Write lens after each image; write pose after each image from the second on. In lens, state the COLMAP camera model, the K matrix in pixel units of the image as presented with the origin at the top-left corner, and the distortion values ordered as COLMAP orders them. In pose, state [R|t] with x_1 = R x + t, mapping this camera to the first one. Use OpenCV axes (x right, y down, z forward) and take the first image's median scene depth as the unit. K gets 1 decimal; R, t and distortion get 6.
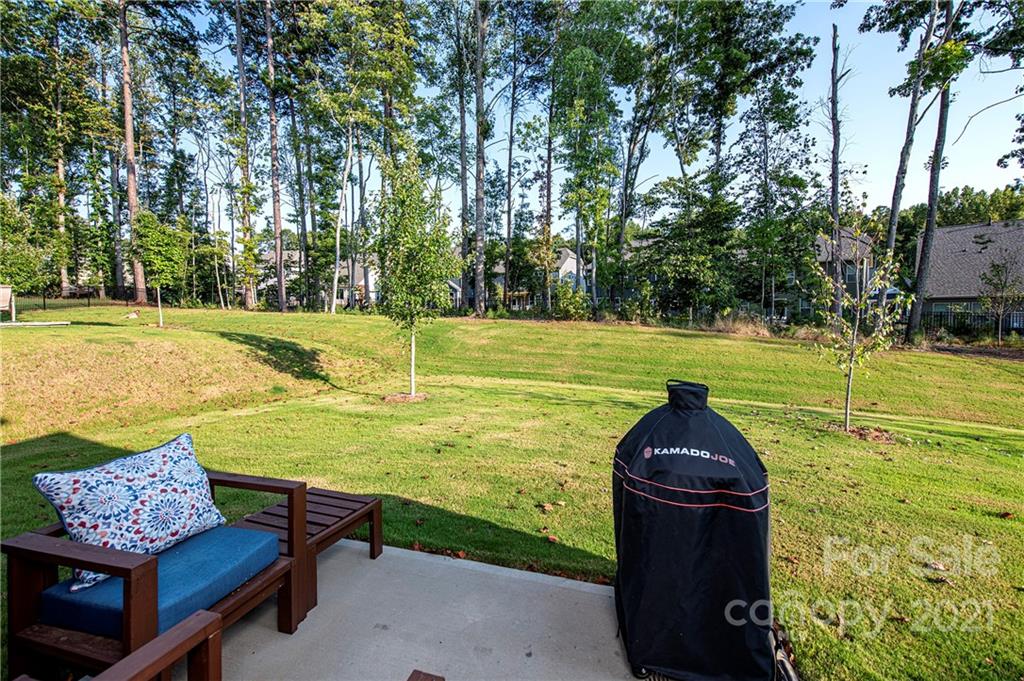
lens RADIAL K [[414.0, 0, 511.5], [0, 414.0, 340.3], [0, 0, 1]] dist [0.015336, -0.002440]
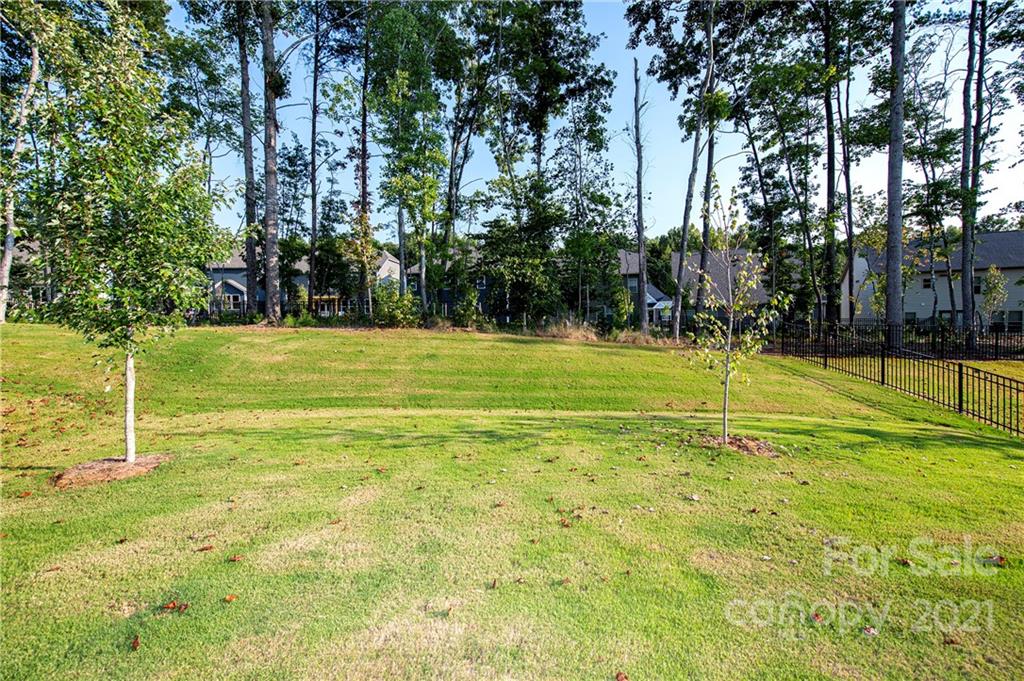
lens RADIAL K [[414.0, 0, 513.7], [0, 414.0, 329.6], [0, 0, 1]] dist [0.015336, -0.002440]
pose [[0.905793, -0.016644, 0.423394, -0.000647], [0.034648, 0.998791, -0.034861, -0.006633], [-0.422302, 0.046246, 0.905275, 0.138280]]
